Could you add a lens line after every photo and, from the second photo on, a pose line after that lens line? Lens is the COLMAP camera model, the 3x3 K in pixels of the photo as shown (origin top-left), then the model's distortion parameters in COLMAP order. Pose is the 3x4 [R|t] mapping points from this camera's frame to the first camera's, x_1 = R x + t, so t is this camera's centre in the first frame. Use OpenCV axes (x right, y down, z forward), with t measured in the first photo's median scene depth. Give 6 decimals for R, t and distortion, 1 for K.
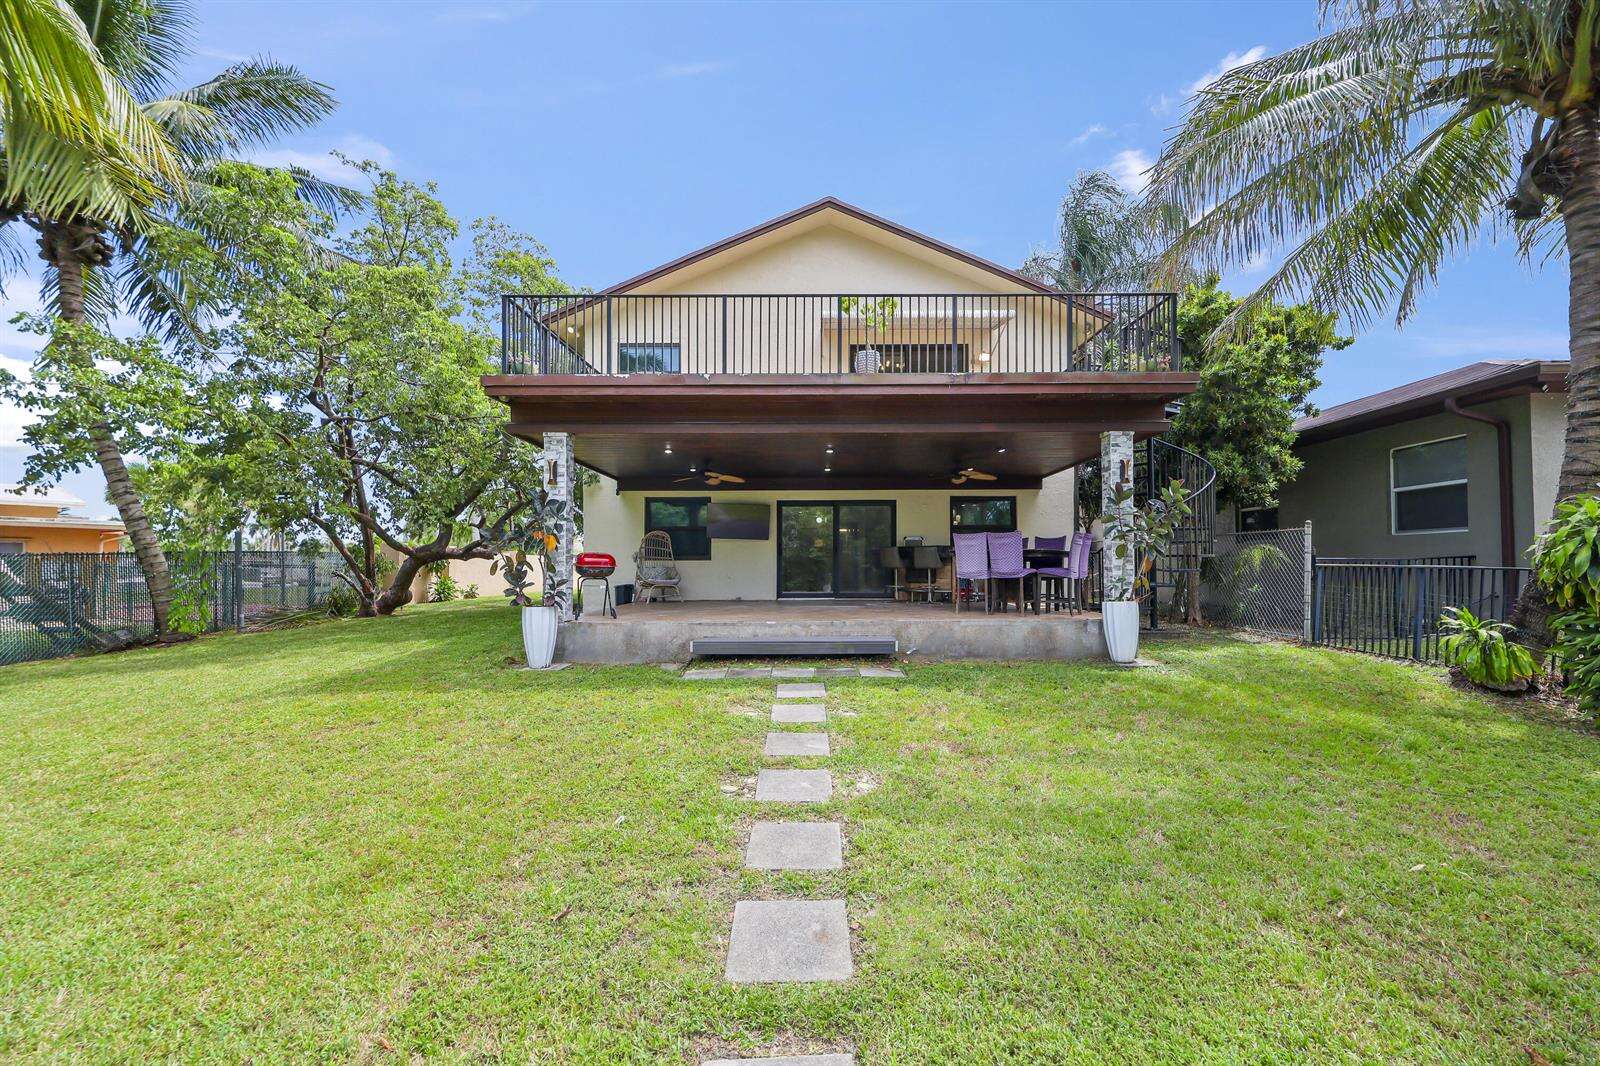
lens RADIAL K [[631.9, 0, 819.4], [0, 631.9, 551.2], [0, 0, 1]] dist [0.000259, -0.000028]
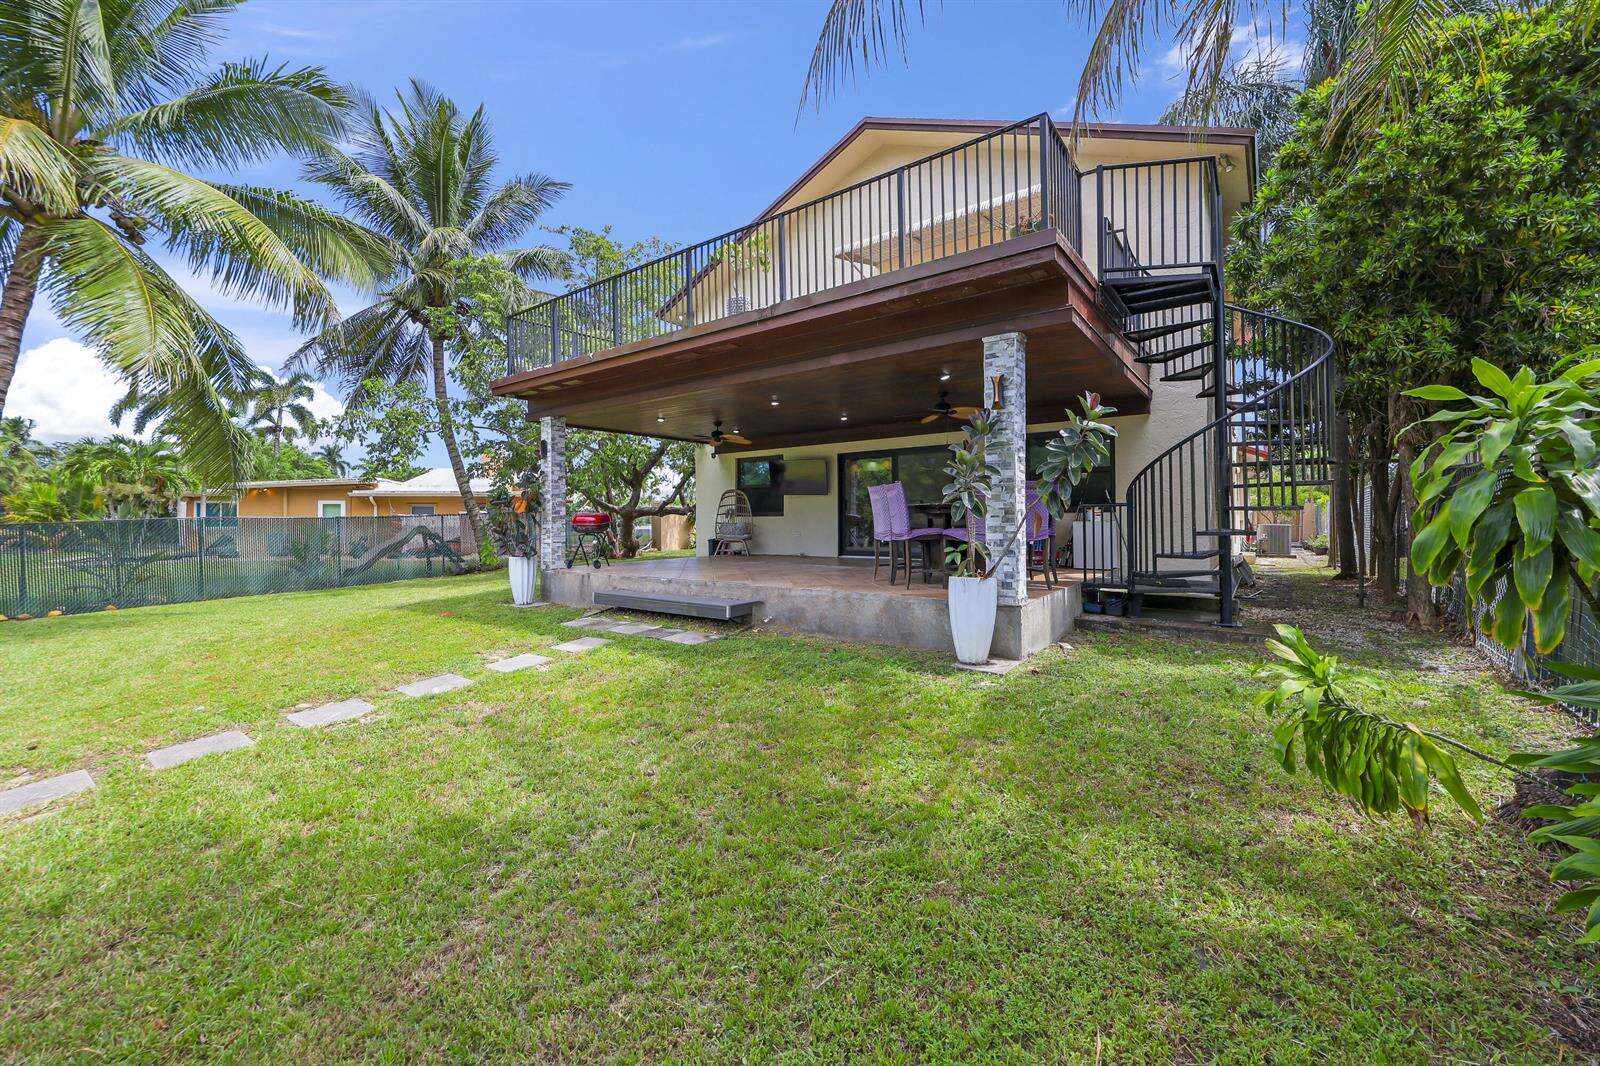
lens RADIAL K [[631.9, 0, 802.5], [0, 631.9, 511.6], [0, 0, 1]] dist [0.000692, -0.000003]
pose [[0.796086, -0.008649, -0.605121, 0.485480], [0.019490, 0.999746, 0.011352, -0.003999], [0.604869, -0.020831, 0.796052, 0.204676]]
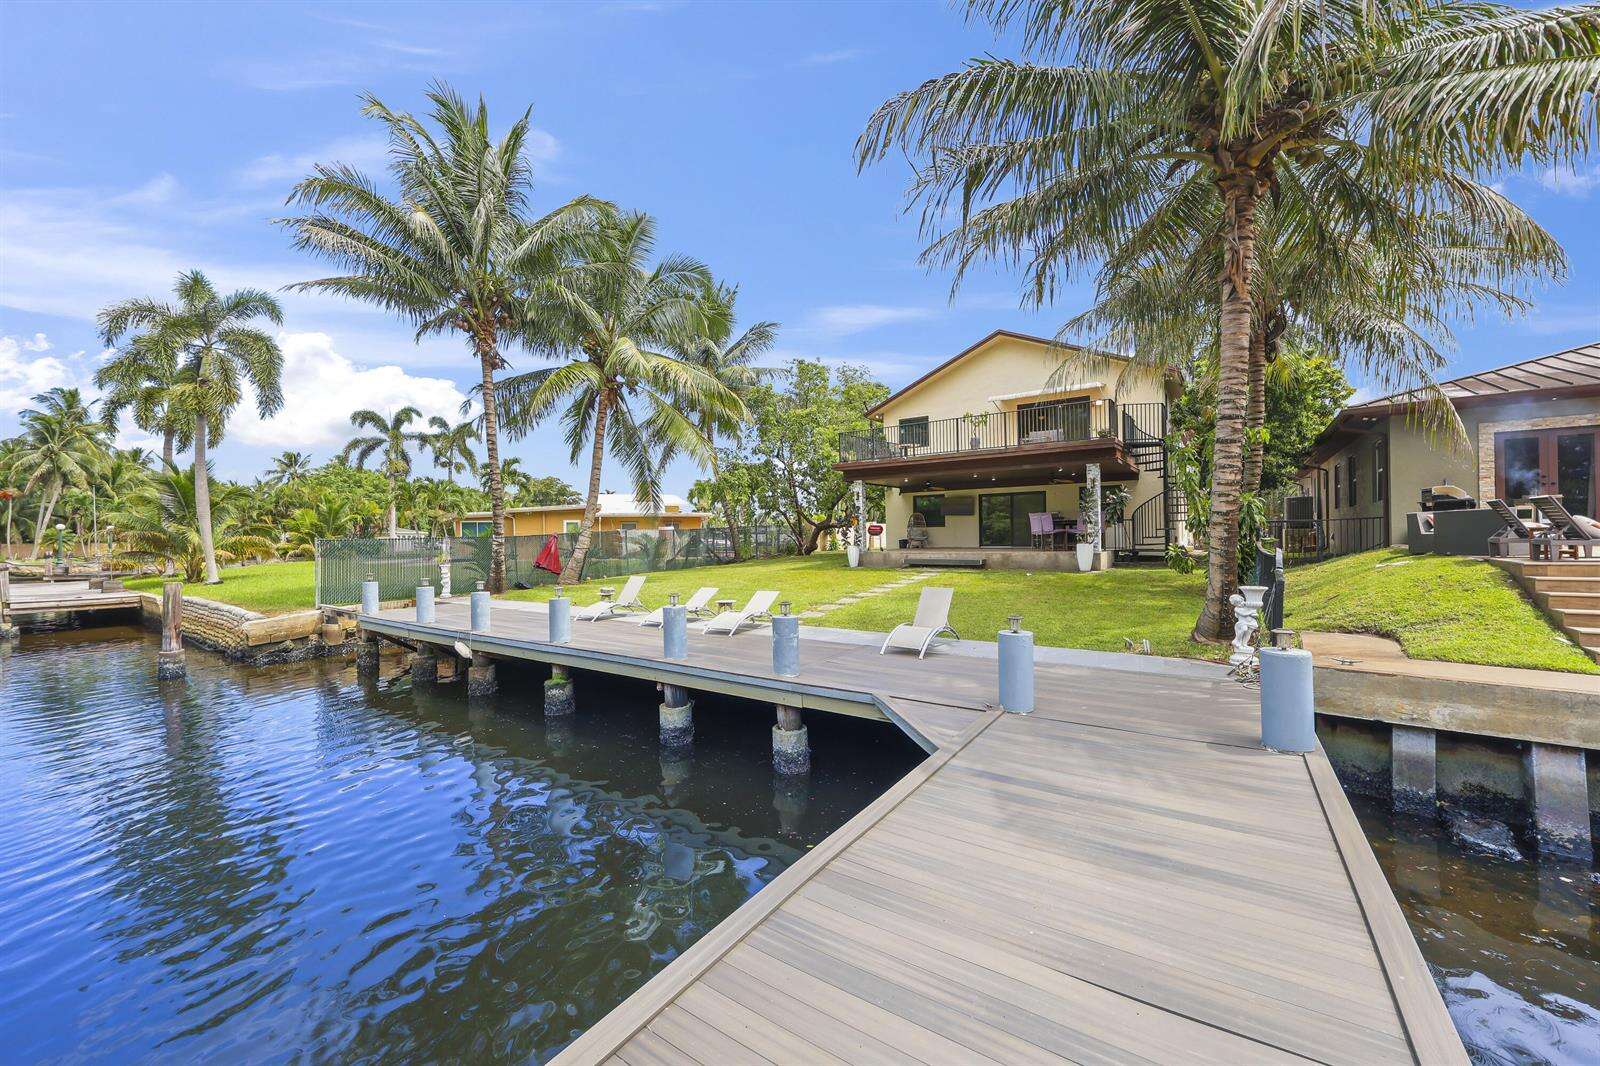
lens RADIAL K [[639.3, 0, 793.8], [0, 639.3, 539.8], [0, 0, 1]] dist [0.000961, -0.000096]
pose [[0.812498, -0.003443, -0.582953, 0.609057], [0.026721, 0.999151, 0.031342, -0.019793], [0.582351, -0.041042, 0.811901, -0.884591]]
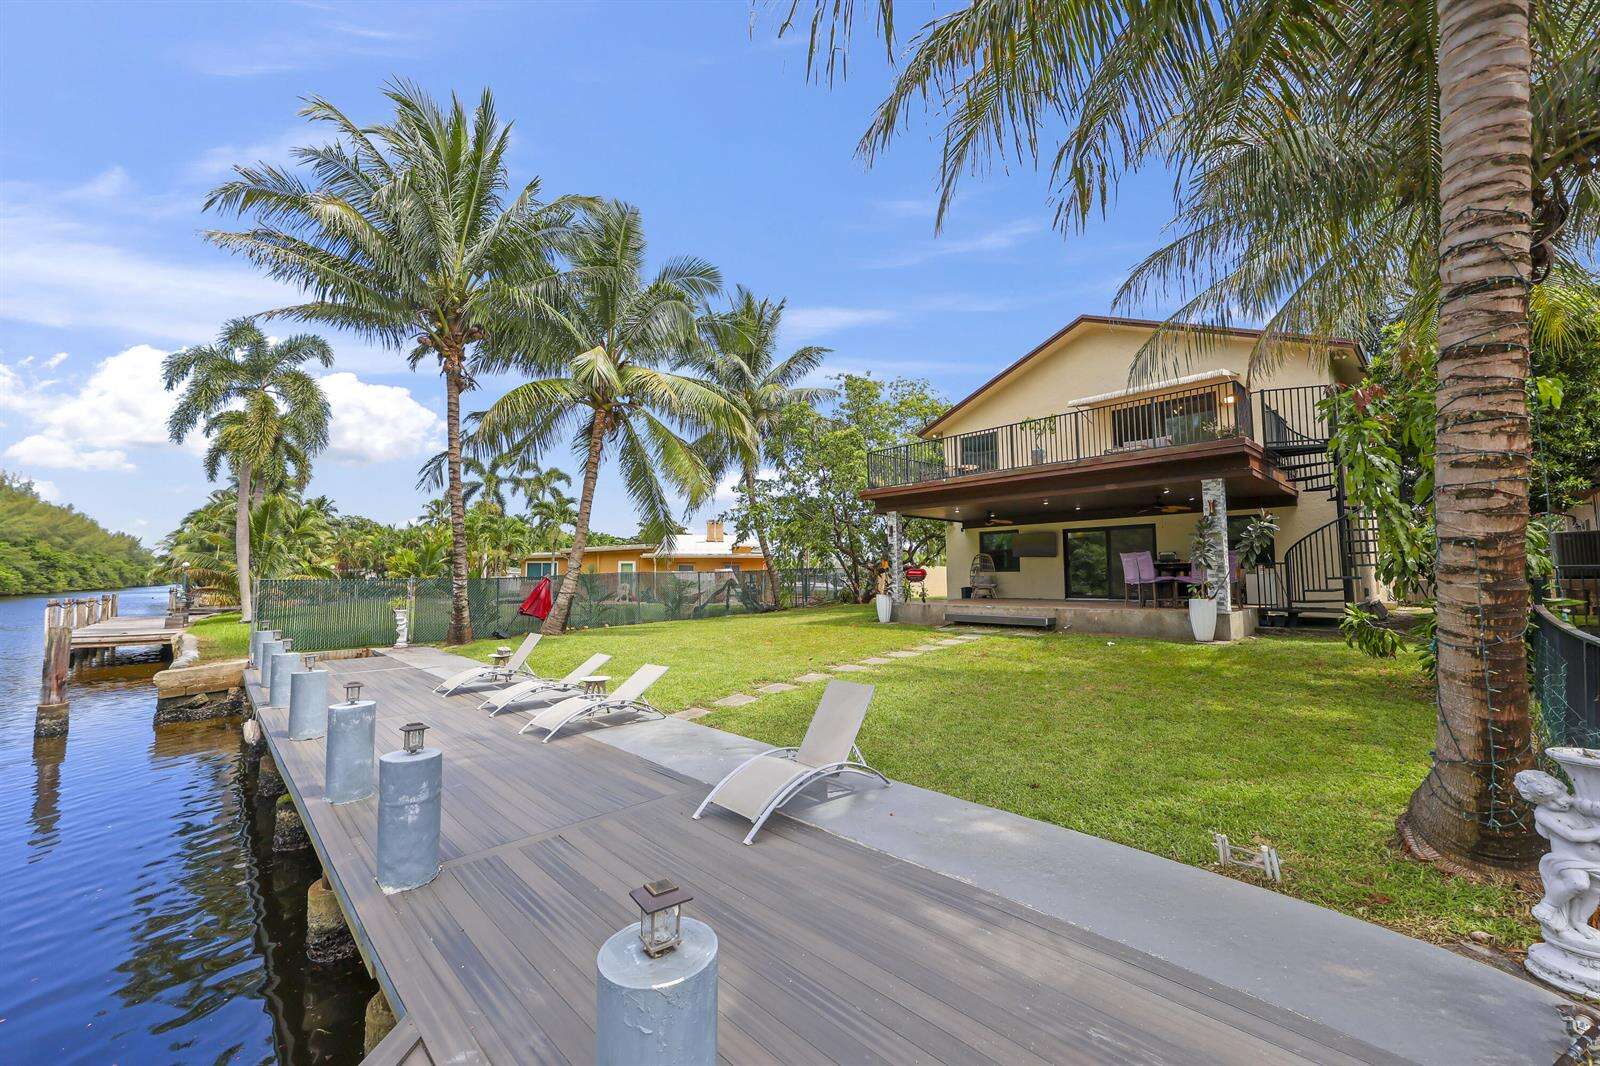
lens RADIAL K [[631.6, 0, 793.3], [0, 631.6, 535.2], [0, 0, 1]] dist [0.001402, 0.000224]
pose [[0.678259, -0.049264, -0.733169, 0.583796], [0.020396, 0.998628, -0.048233, -0.010381], [0.734540, 0.017760, 0.678333, -0.429163]]
